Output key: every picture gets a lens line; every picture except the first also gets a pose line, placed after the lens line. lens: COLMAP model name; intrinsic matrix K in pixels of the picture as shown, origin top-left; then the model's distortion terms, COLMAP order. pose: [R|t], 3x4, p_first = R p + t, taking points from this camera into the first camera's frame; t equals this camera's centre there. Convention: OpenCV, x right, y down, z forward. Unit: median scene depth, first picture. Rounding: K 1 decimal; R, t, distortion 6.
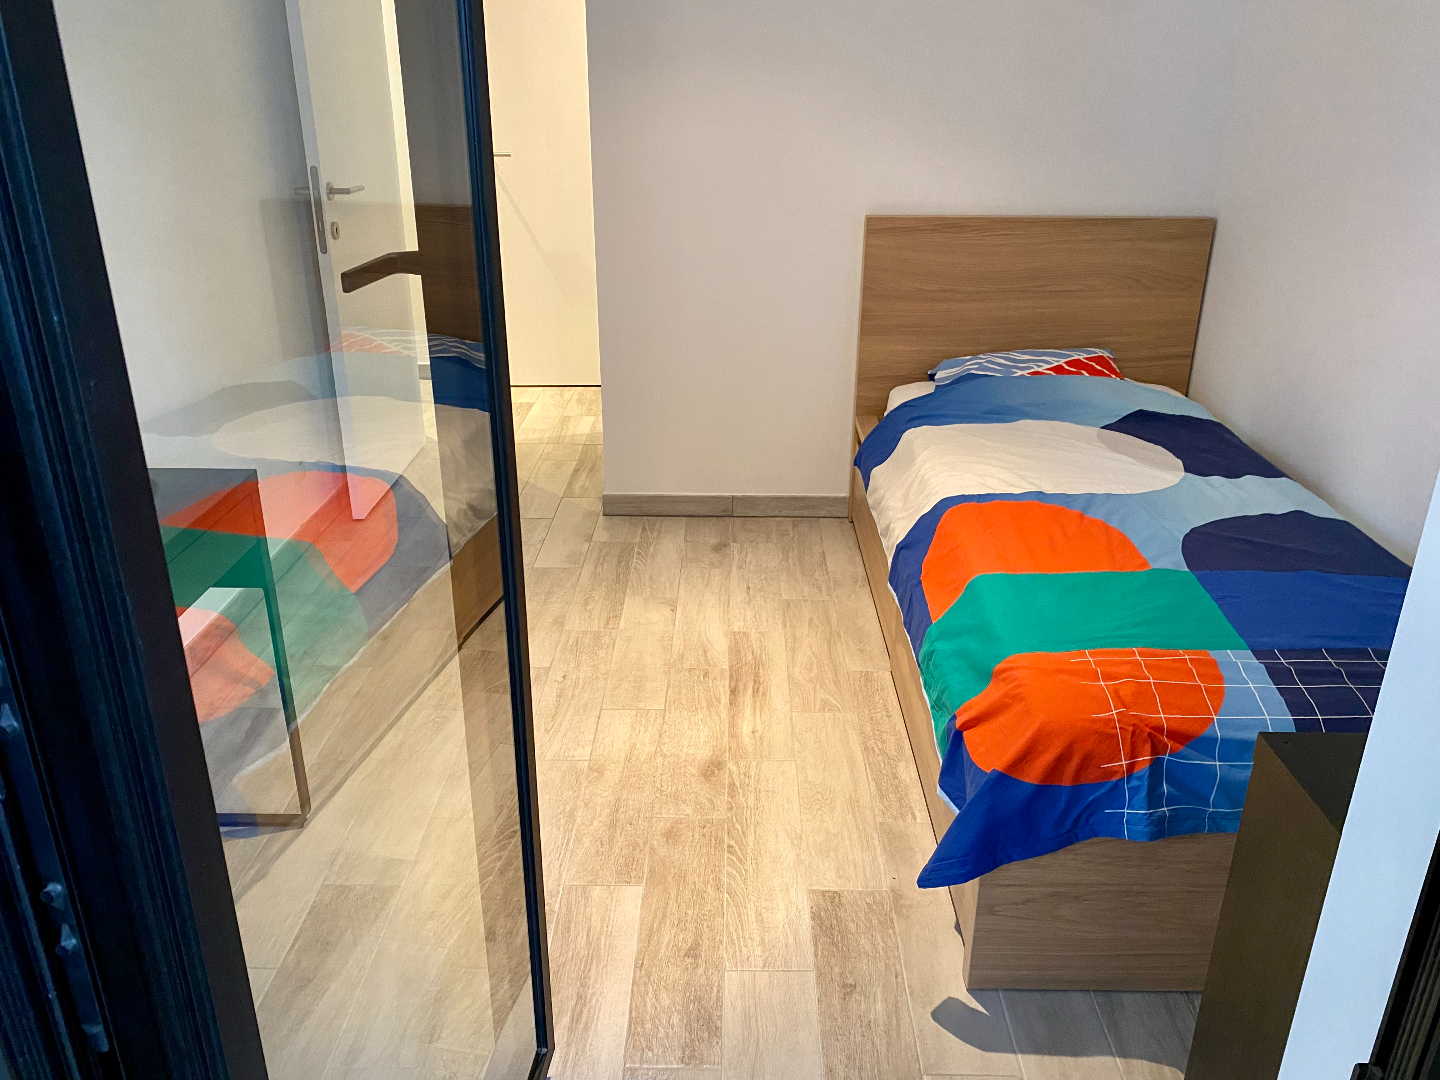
lens RADIAL K [[1105.5, 0, 720.0], [0, 1105.5, 540.0], [0, 0, 1]] dist [0.012020, -0.000837]
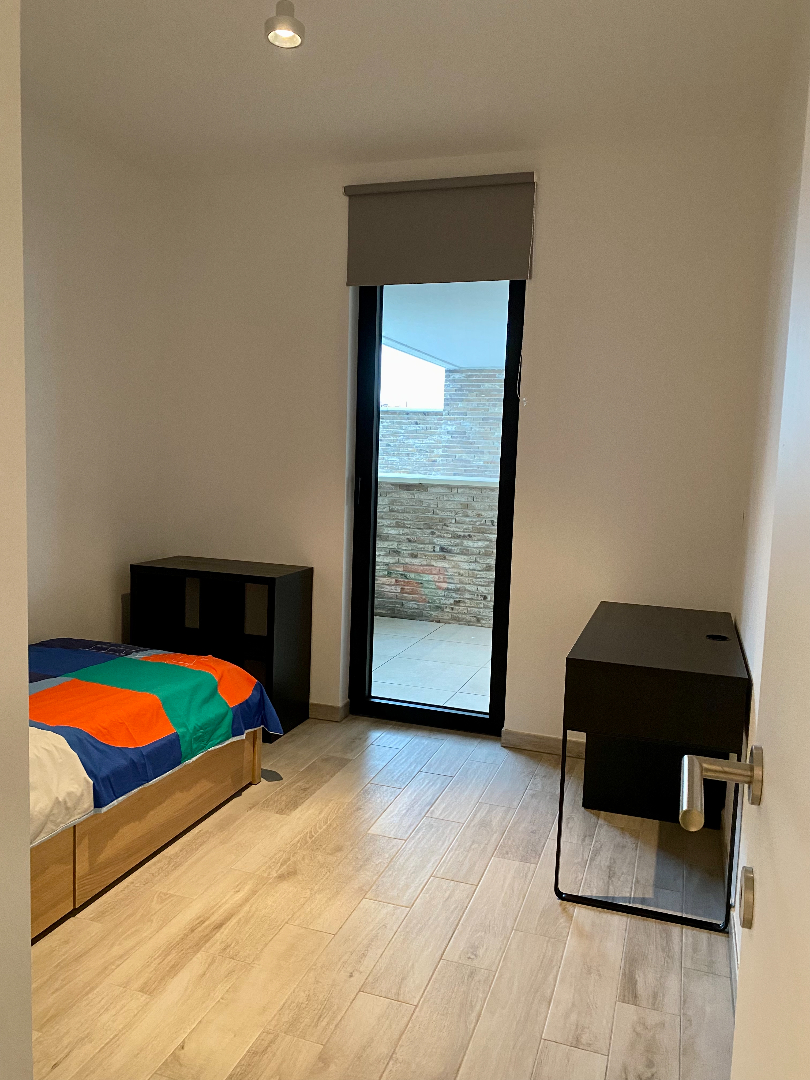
lens RADIAL K [[829.1, 0, 405.0], [0, 829.1, 540.0], [0, 0, 1]] dist [0.012020, -0.000837]
pose [[-0.951134, -0.069519, 0.300852, -0.395830], [0.081158, 0.883787, 0.460796, -0.587873], [-0.297924, 0.462695, -0.834958, 1.459222]]
